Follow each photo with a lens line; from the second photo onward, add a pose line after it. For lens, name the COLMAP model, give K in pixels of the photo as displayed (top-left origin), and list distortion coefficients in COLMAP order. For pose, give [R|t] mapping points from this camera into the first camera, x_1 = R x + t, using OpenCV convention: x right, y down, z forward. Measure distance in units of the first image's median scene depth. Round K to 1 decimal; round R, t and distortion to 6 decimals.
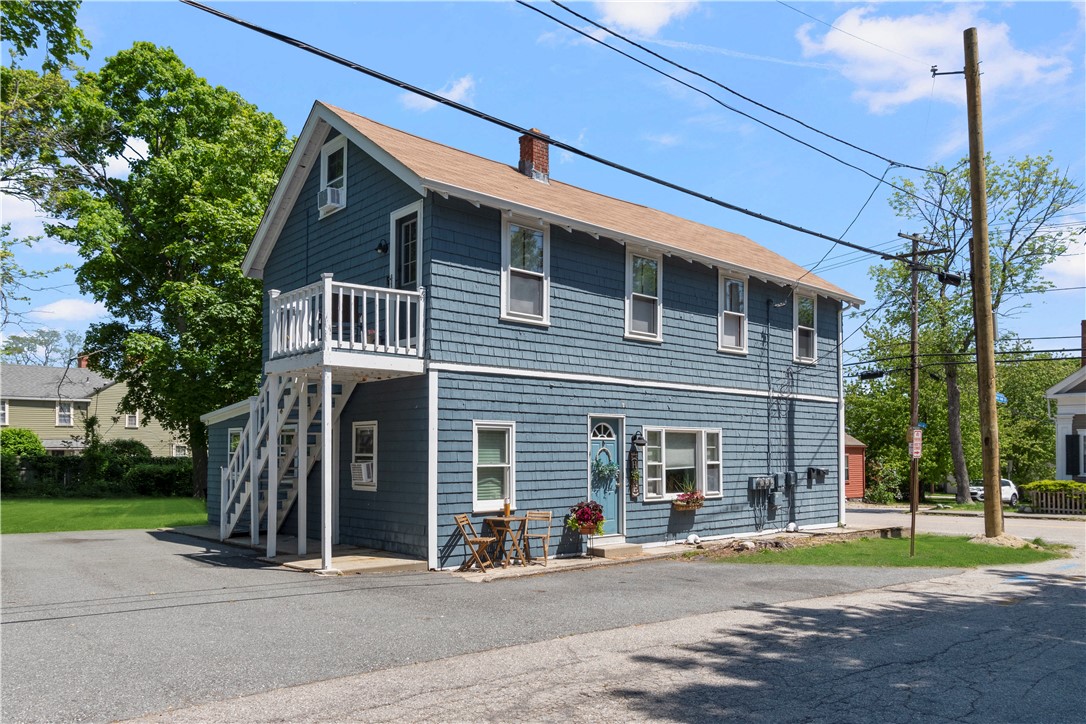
lens RADIAL K [[742.5, 0, 543.0], [0, 742.5, 362.0], [0, 0, 1]] dist [-0.000535, -0.000204]
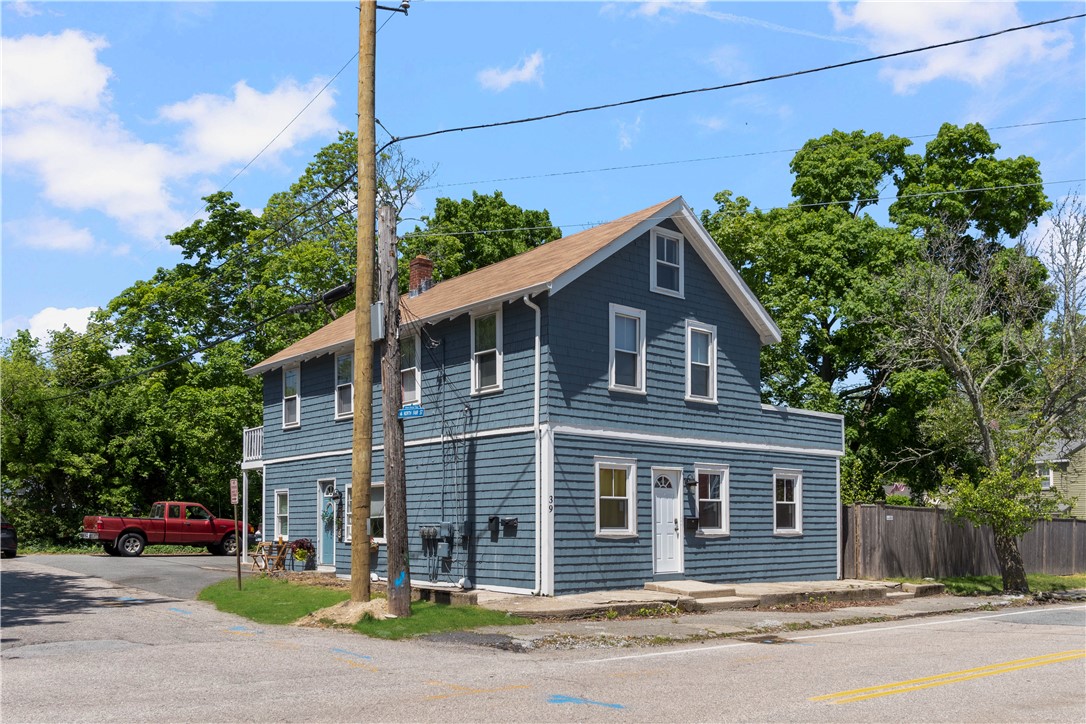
lens RADIAL K [[915.5, 0, 543.0], [0, 915.5, 362.0], [0, 0, 1]] dist [-0.007209, -0.001258]
pose [[0.025020, -0.174525, -0.984335, 1.724927], [0.129199, 0.976950, -0.169931, 0.189482], [0.991303, -0.122923, 0.046992, 1.262851]]
